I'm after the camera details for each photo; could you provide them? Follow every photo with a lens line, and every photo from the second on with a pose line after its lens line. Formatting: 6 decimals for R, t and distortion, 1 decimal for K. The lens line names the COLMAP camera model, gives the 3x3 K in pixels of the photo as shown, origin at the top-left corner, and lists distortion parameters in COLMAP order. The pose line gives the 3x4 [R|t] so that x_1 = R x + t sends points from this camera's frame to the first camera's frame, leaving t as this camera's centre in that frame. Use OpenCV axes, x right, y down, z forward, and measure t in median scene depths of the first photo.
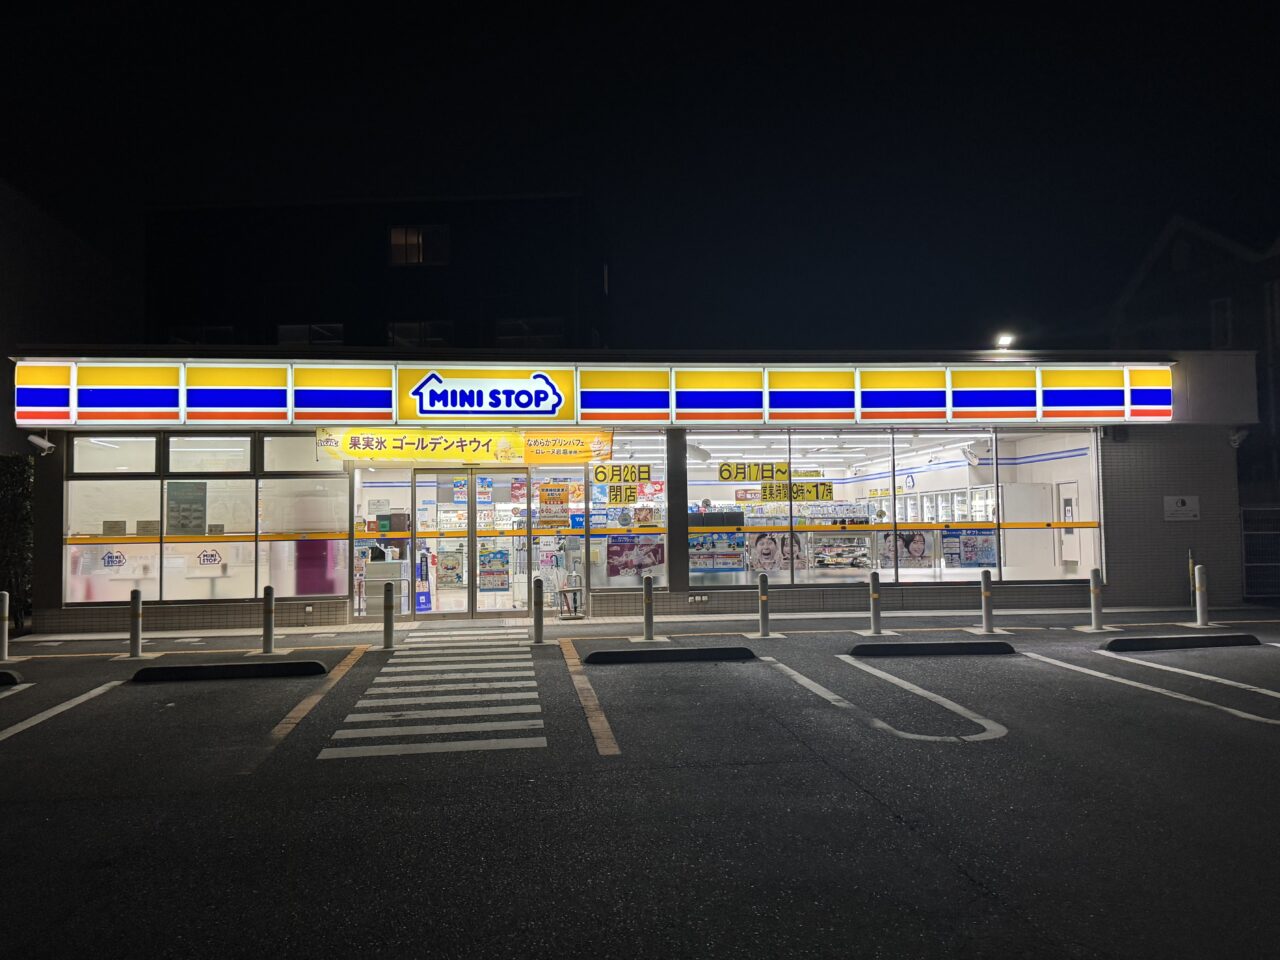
lens RADIAL K [[1109.5, 0, 640.0], [0, 1109.5, 480.0], [0, 0, 1]] dist [0.159013, -0.309678]
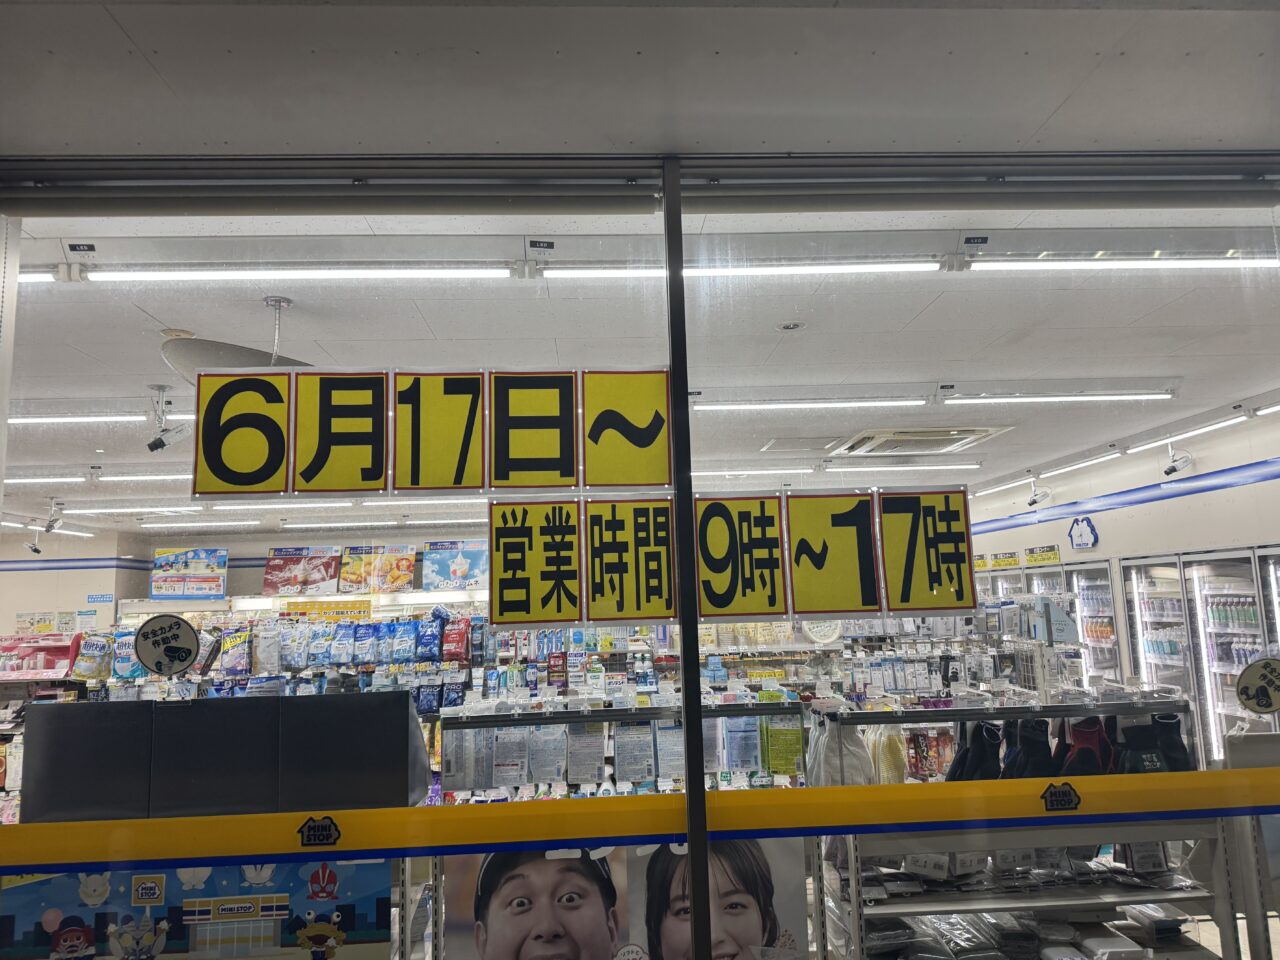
lens RADIAL K [[904.2, 0, 640.0], [0, 904.2, 480.0], [0, 0, 1]] dist [0.098438, -0.137301]
pose [[0.997250, -0.026258, -0.069308, 0.142430], [0.020205, 0.996036, -0.086631, 0.010968], [0.071308, 0.084992, 0.993827, 0.906897]]
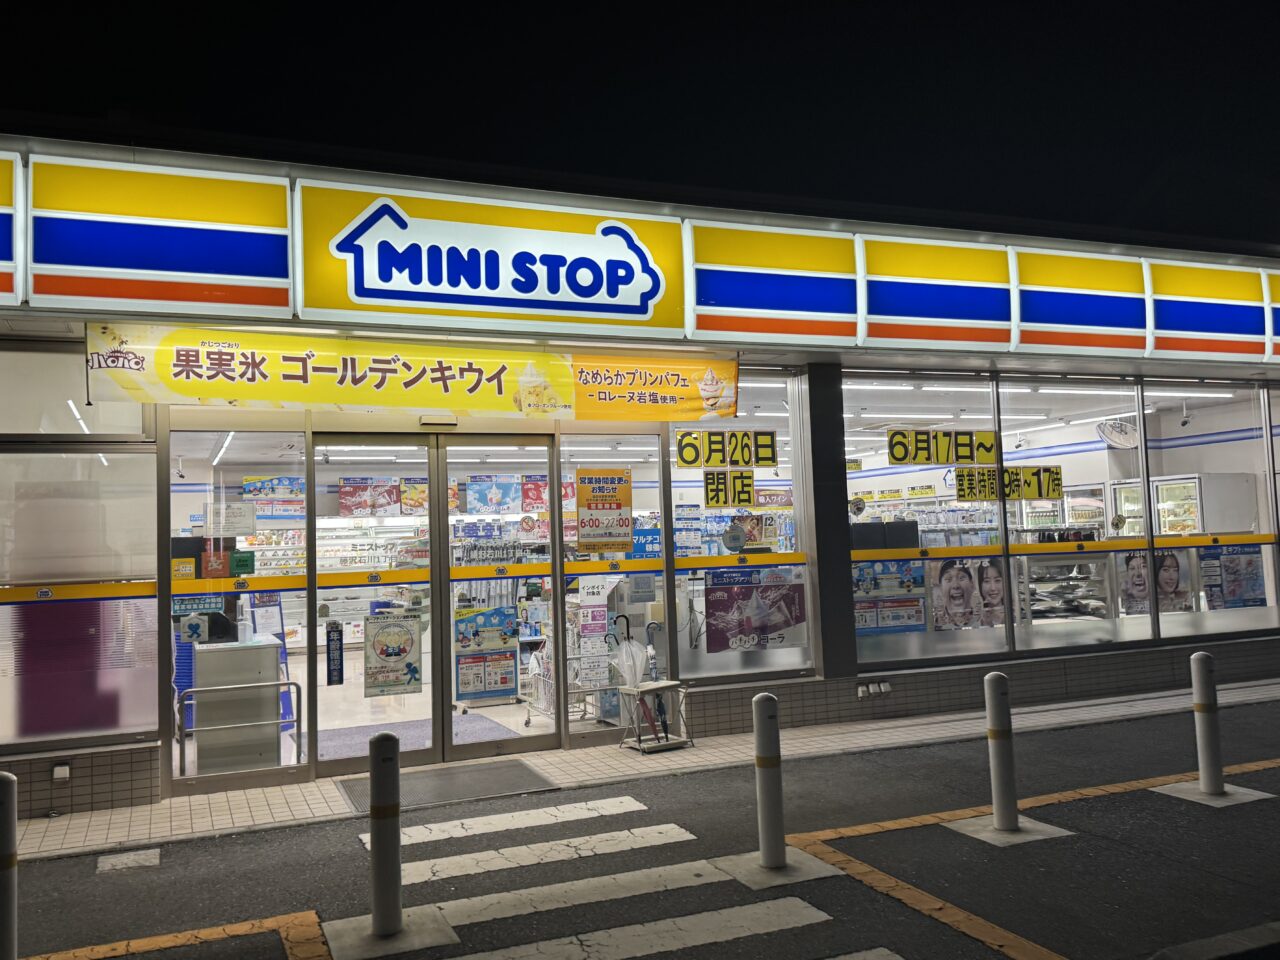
lens RADIAL K [[1109.5, 0, 640.0], [0, 1109.5, 480.0], [0, 0, 1]] dist [0.159013, -0.309678]
pose [[0.961159, -0.003155, 0.275978, -0.198916], [0.007657, 0.999855, -0.015236, 0.016454], [-0.275890, 0.016757, 0.961043, 0.528836]]
